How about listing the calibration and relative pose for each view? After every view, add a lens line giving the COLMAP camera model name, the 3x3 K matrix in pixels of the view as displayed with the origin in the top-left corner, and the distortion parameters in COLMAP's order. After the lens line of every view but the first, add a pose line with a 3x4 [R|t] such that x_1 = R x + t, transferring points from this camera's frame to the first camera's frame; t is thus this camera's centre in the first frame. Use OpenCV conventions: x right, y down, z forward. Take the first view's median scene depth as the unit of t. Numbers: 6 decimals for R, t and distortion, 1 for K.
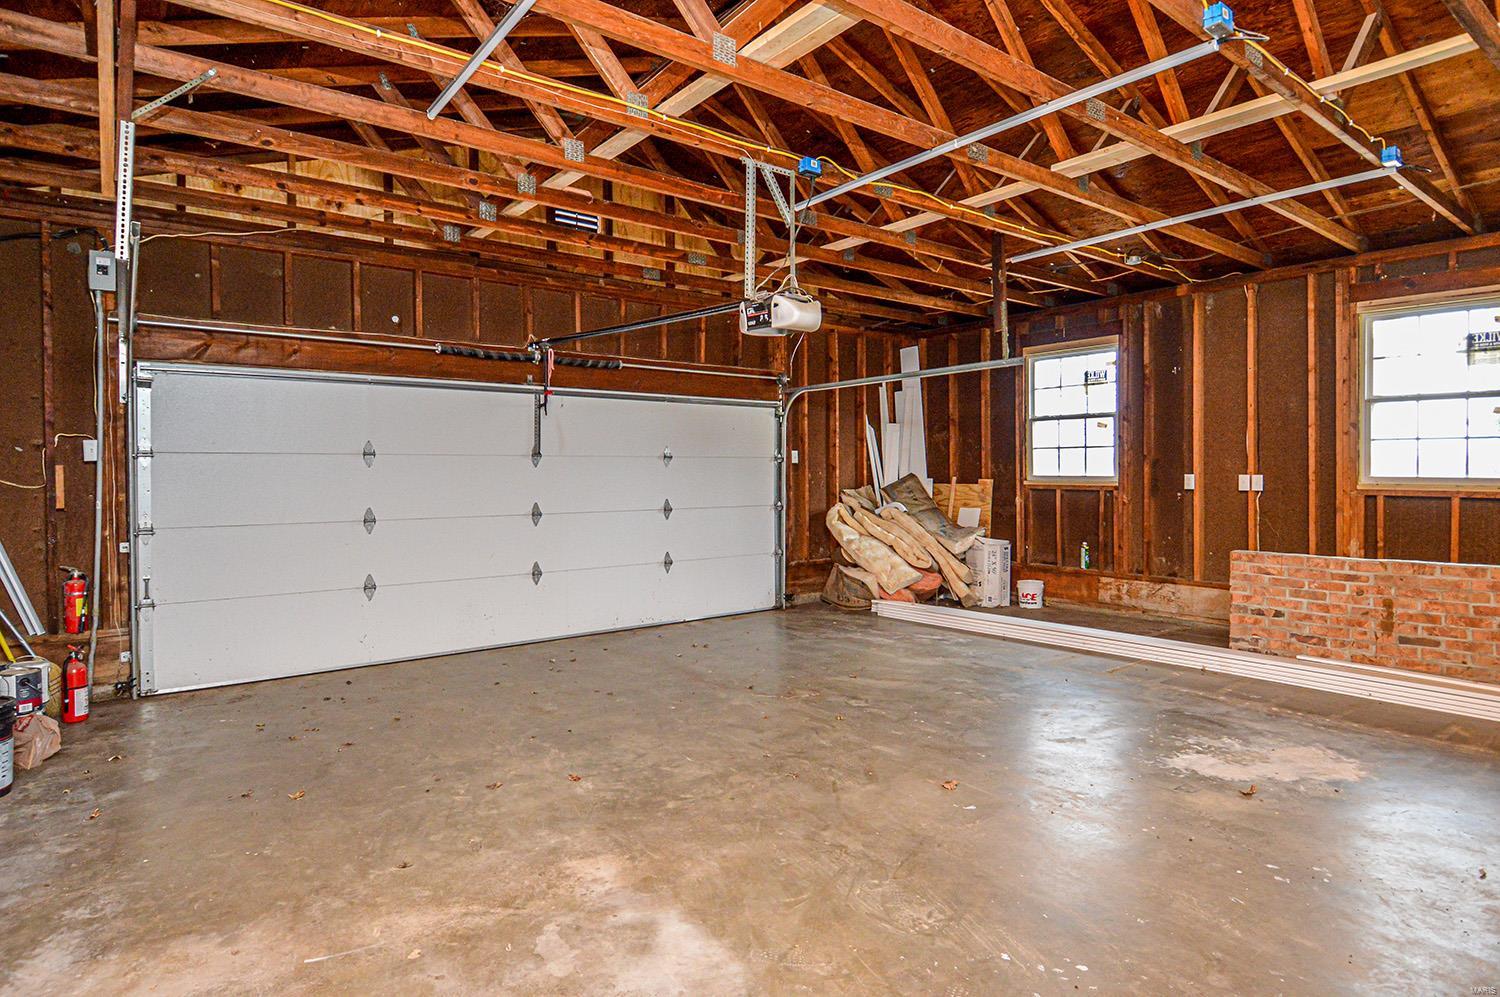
lens RADIAL K [[809.2, 0, 752.3], [0, 809.2, 487.9], [0, 0, 1]] dist [0.002316, -0.002178]
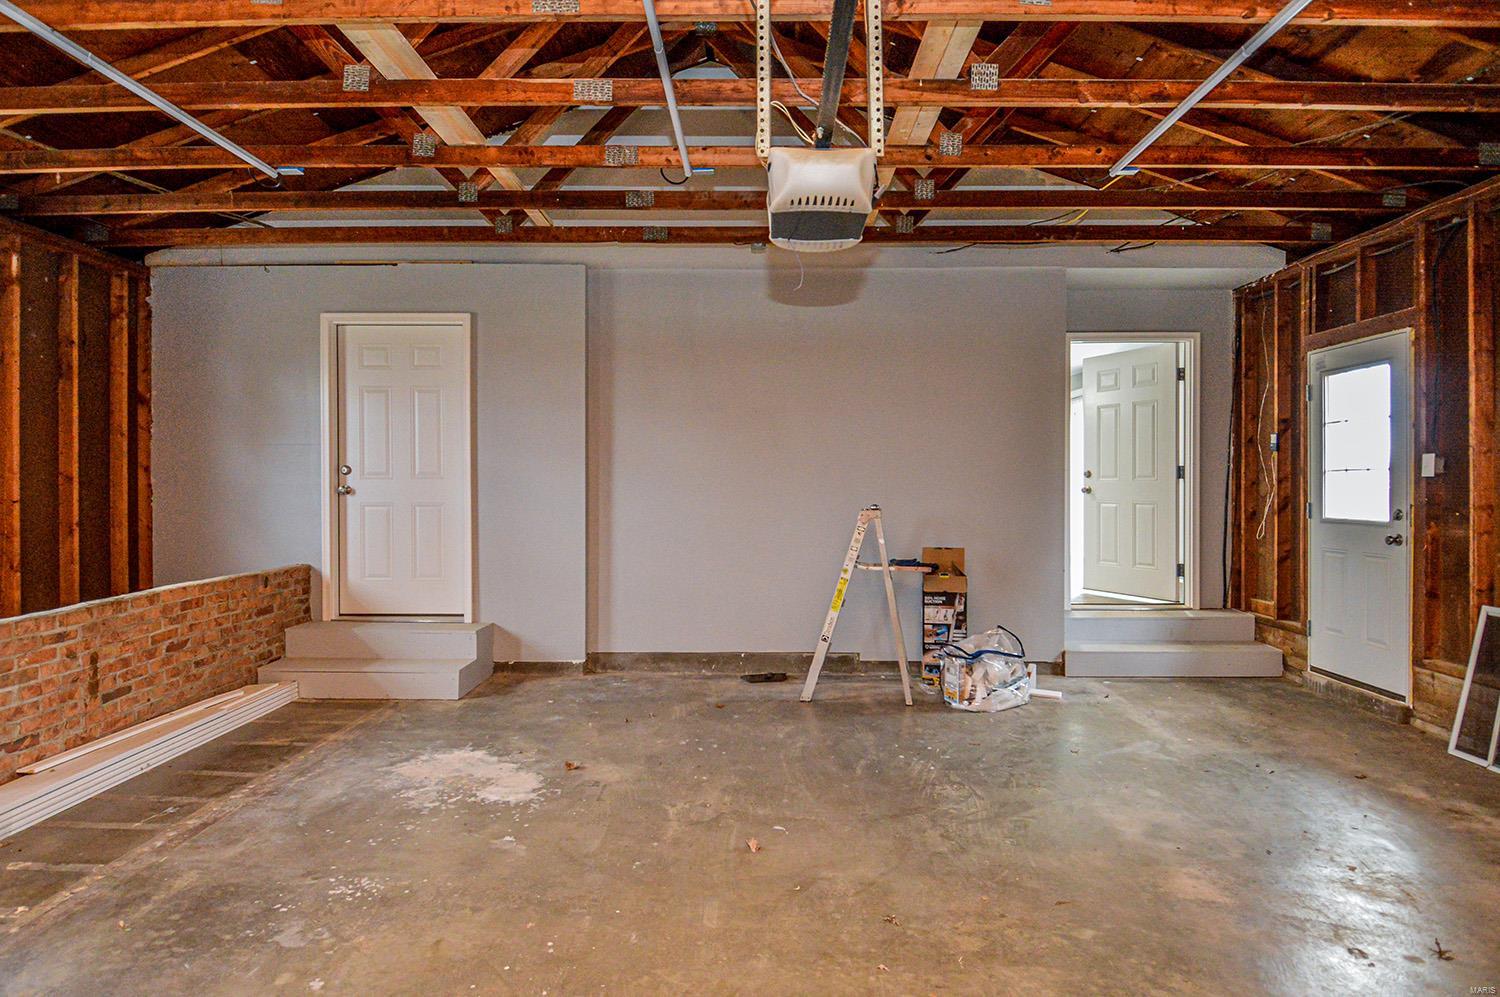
lens RADIAL K [[809.2, 0, 778.0], [0, 809.2, 481.3], [0, 0, 1]] dist [0.002316, -0.002178]
pose [[-0.791843, 0.004192, 0.610710, -0.285838], [0.017558, 0.999719, 0.015904, -0.038923], [-0.610472, 0.023316, -0.791695, 1.508882]]
